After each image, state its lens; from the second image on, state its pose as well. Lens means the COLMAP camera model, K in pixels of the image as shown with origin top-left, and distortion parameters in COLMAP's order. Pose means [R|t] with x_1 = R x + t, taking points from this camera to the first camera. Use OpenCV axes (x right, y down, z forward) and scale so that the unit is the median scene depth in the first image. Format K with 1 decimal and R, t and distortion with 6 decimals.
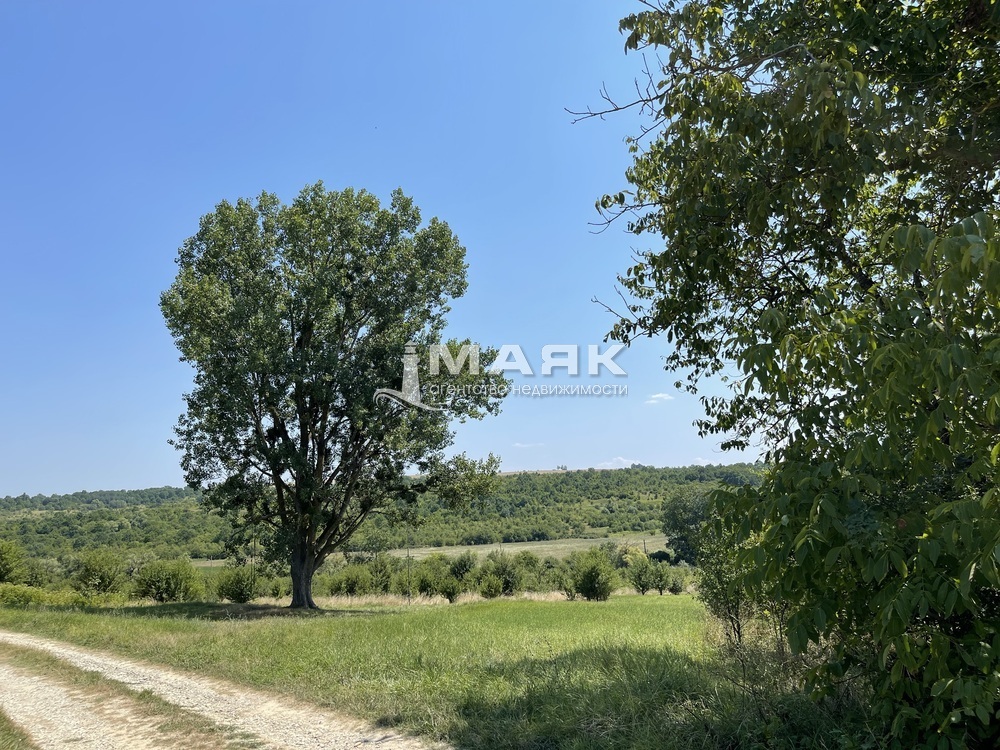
lens RADIAL K [[742.1, 0, 499.7], [0, 742.1, 380.2], [0, 0, 1]] dist [0.047343, -0.068174]
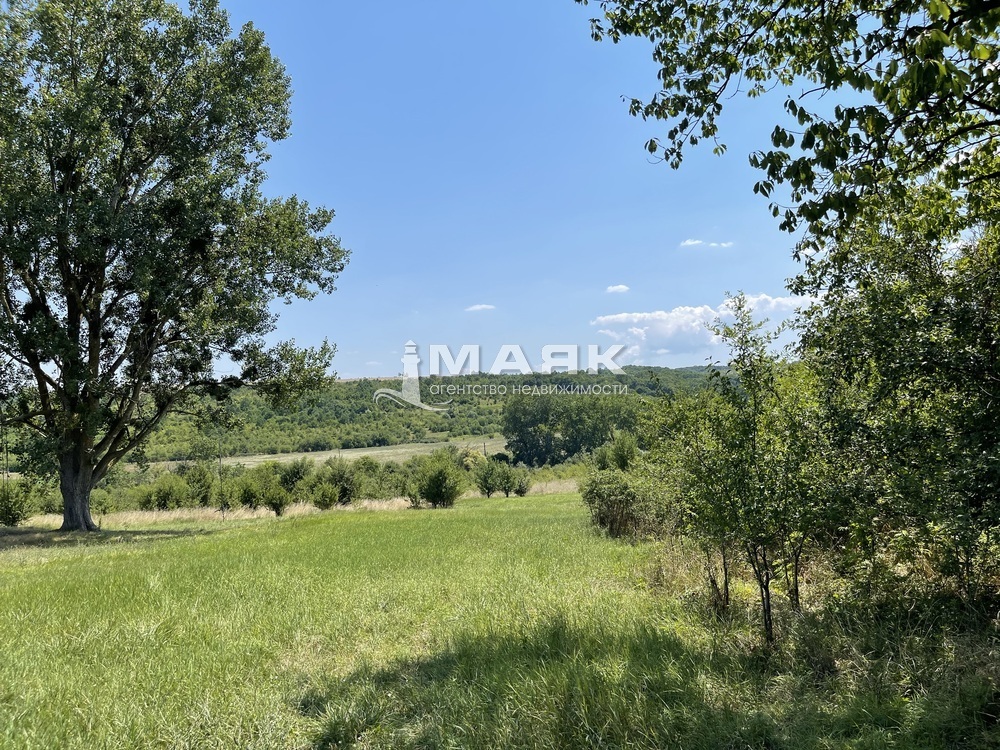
lens RADIAL K [[742.1, 0, 492.2], [0, 742.1, 381.7], [0, 0, 1]] dist [0.047343, -0.068174]
pose [[0.979402, 0.000296, 0.201918, 0.004576], [-0.025795, 0.991989, 0.123665, 0.037363], [-0.200263, -0.126326, 0.971564, 0.154655]]
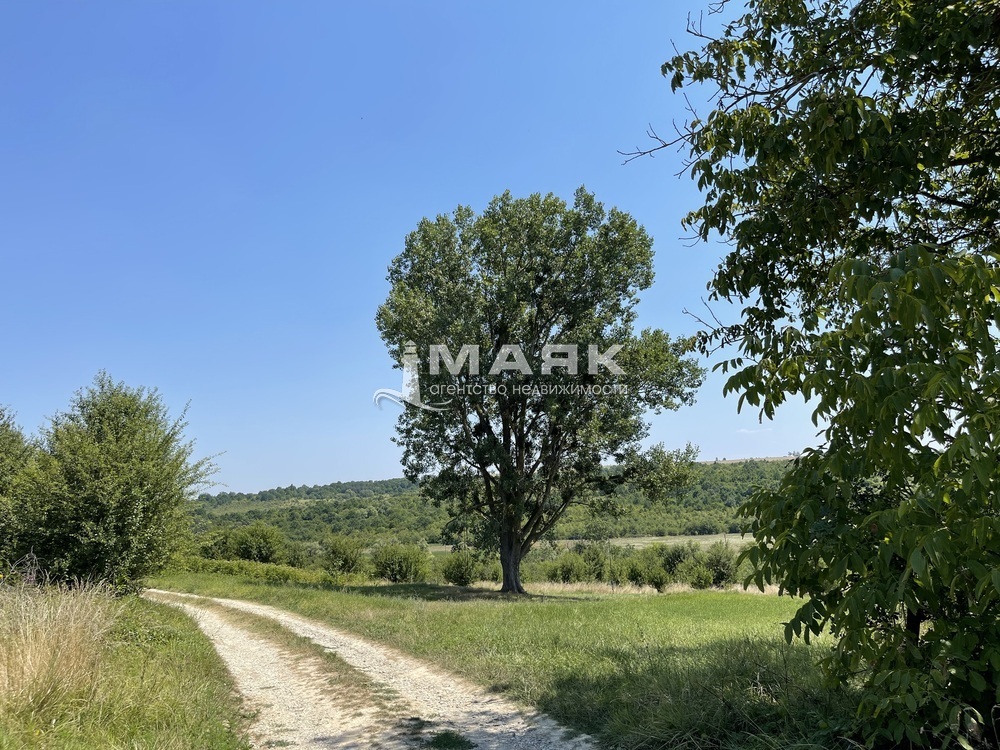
lens RADIAL K [[742.1, 0, 502.6], [0, 742.1, 377.5], [0, 0, 1]] dist [0.047343, -0.068174]
pose [[0.958672, -0.047946, -0.280446, 0.033862], [0.051052, 0.998689, 0.003779, -0.006030], [0.279897, -0.017941, 0.959862, -0.019629]]
